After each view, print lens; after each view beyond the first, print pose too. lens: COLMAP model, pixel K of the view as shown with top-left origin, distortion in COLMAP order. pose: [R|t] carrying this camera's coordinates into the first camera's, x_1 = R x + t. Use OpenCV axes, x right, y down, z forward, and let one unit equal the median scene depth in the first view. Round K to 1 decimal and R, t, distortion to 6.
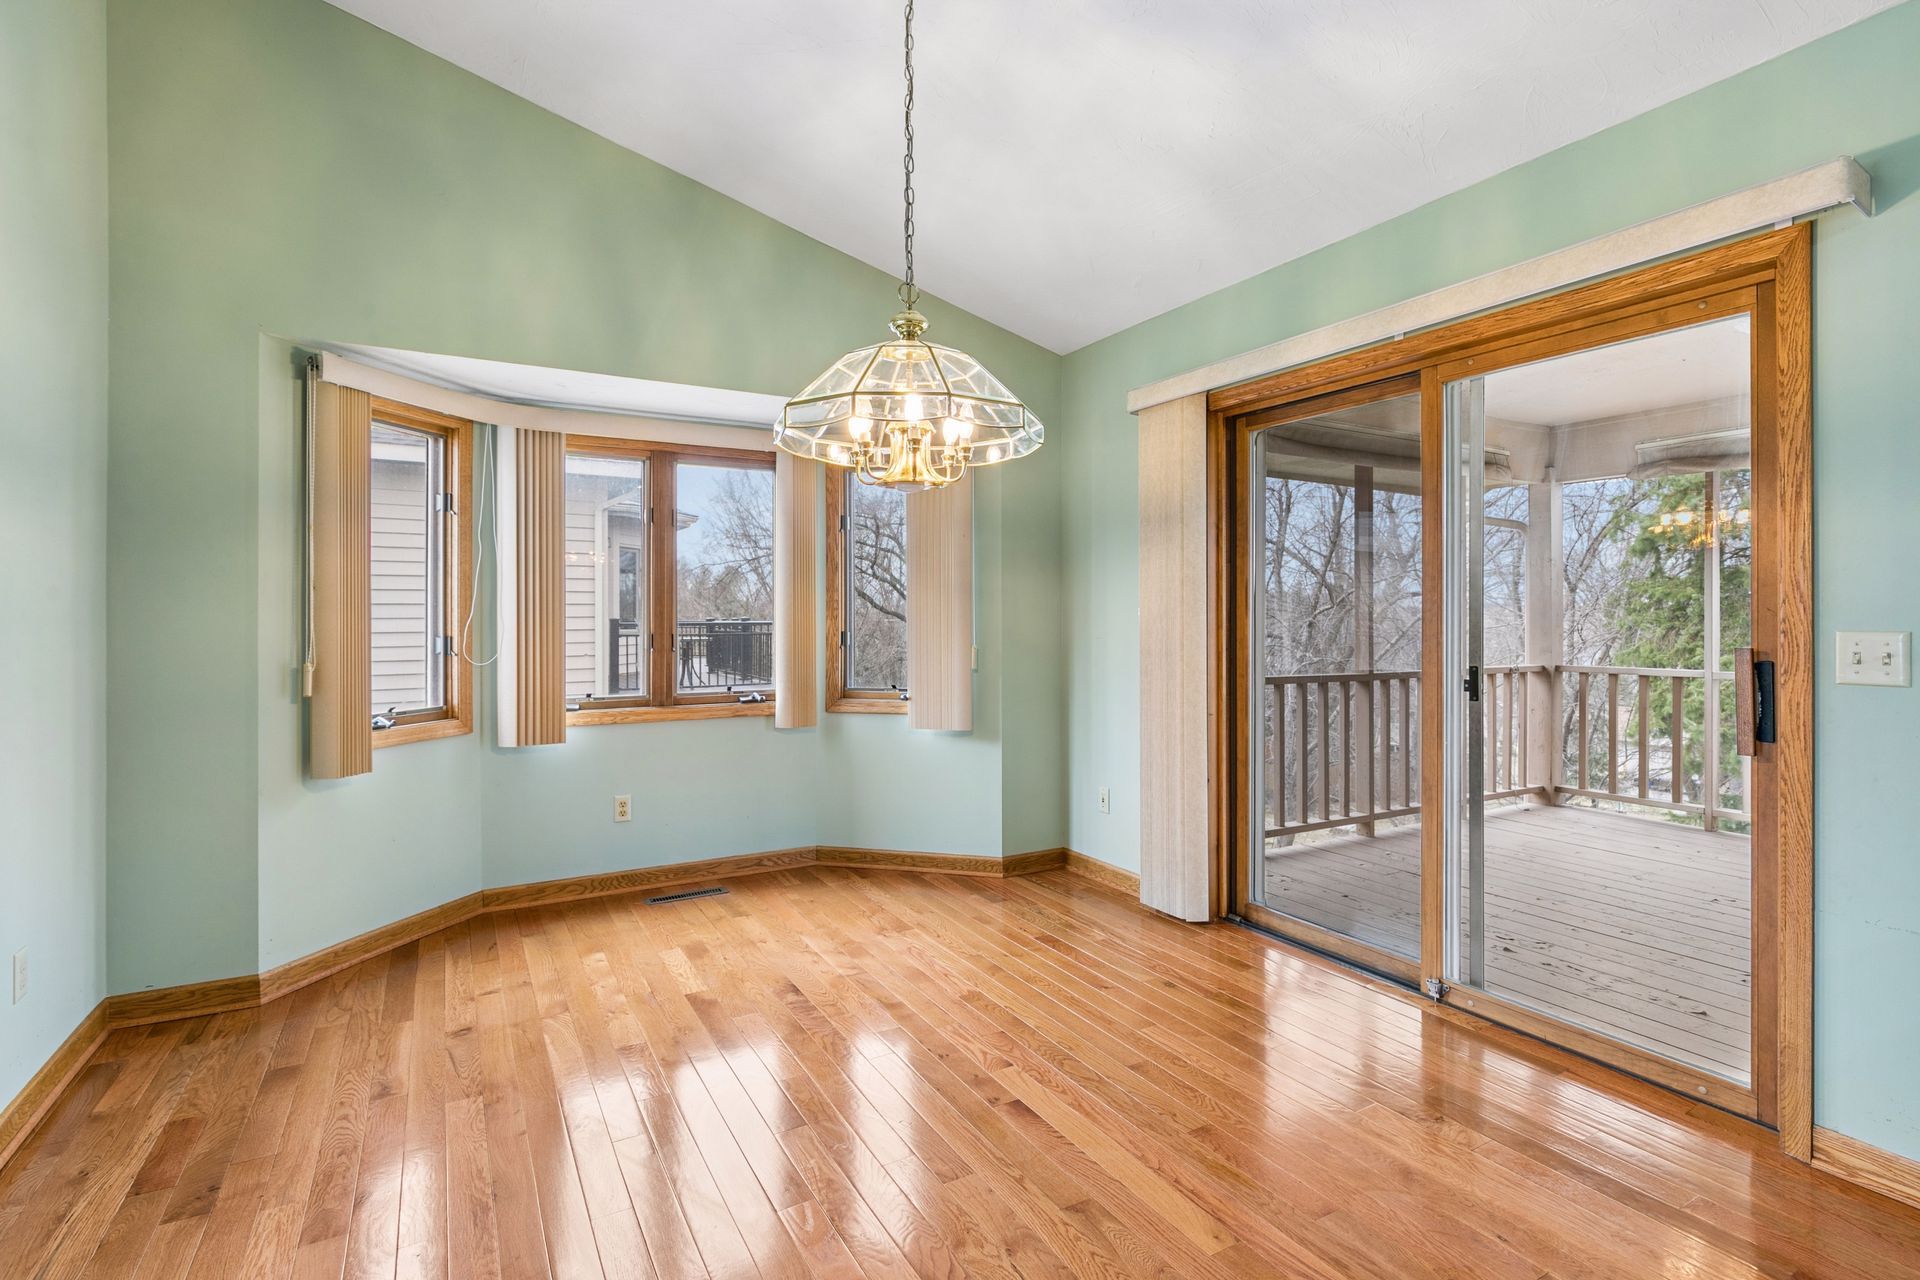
lens RADIAL K [[901.3, 0, 967.6], [0, 901.3, 615.9], [0, 0, 1]] dist [-0.006439, -0.000638]
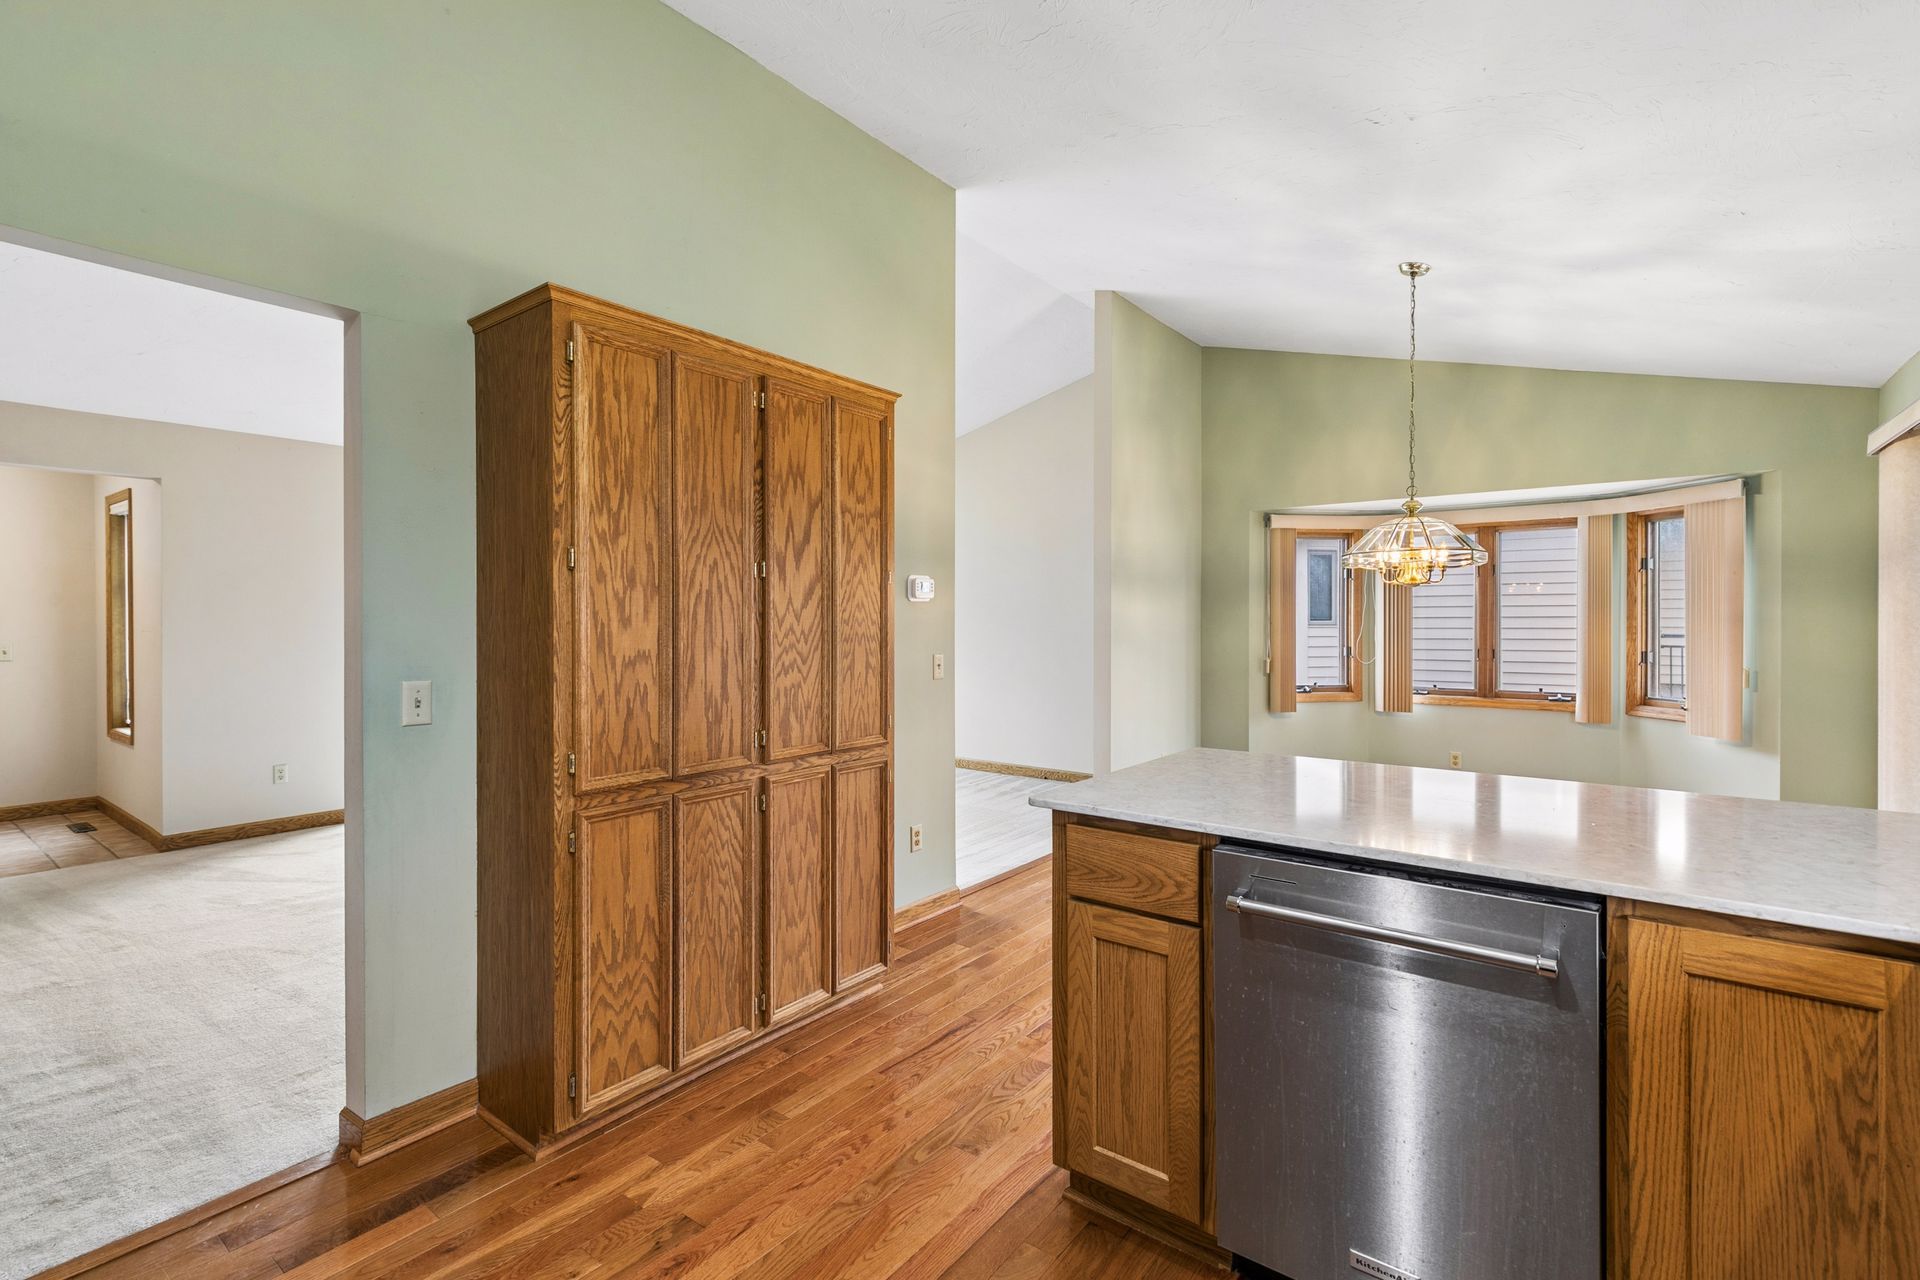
lens RADIAL K [[862.3, 0, 961.4], [0, 862.3, 624.5], [0, 0, 1]] dist [0.000477, 0.001503]
pose [[0.379647, 0.005742, -0.925114, 0.708508], [0.000818, 0.999978, 0.006542, -0.033519], [0.925131, -0.003240, 0.379634, -0.374695]]
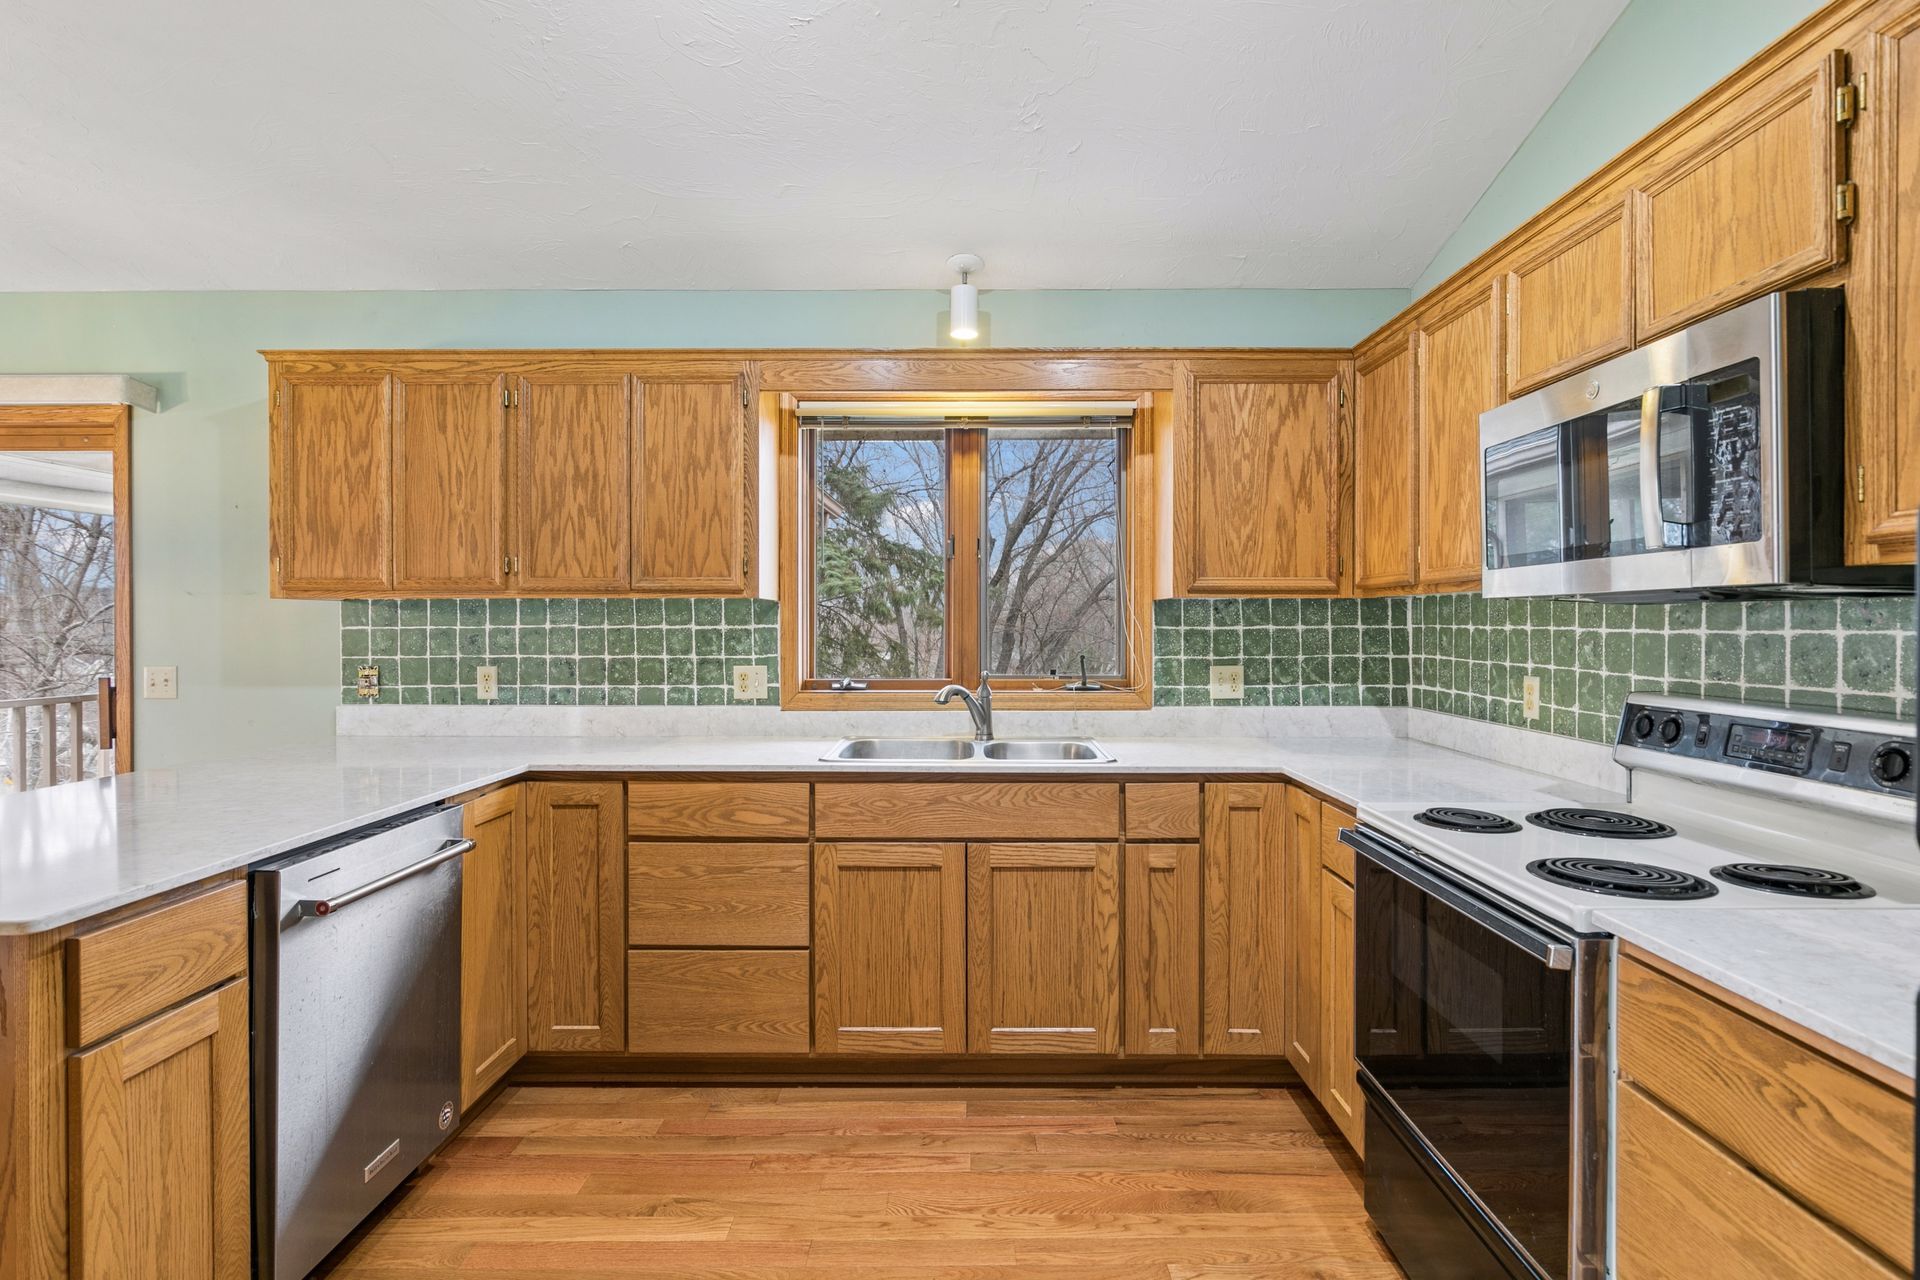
lens RADIAL K [[945.1, 0, 971.8], [0, 945.1, 632.3], [0, 0, 1]] dist [-0.004890, 0.000128]
pose [[0.506957, -0.006883, 0.861944, 0.138122], [-0.001269, 0.999961, 0.008731, -0.030743], [-0.861970, -0.005520, 0.506929, -0.581524]]
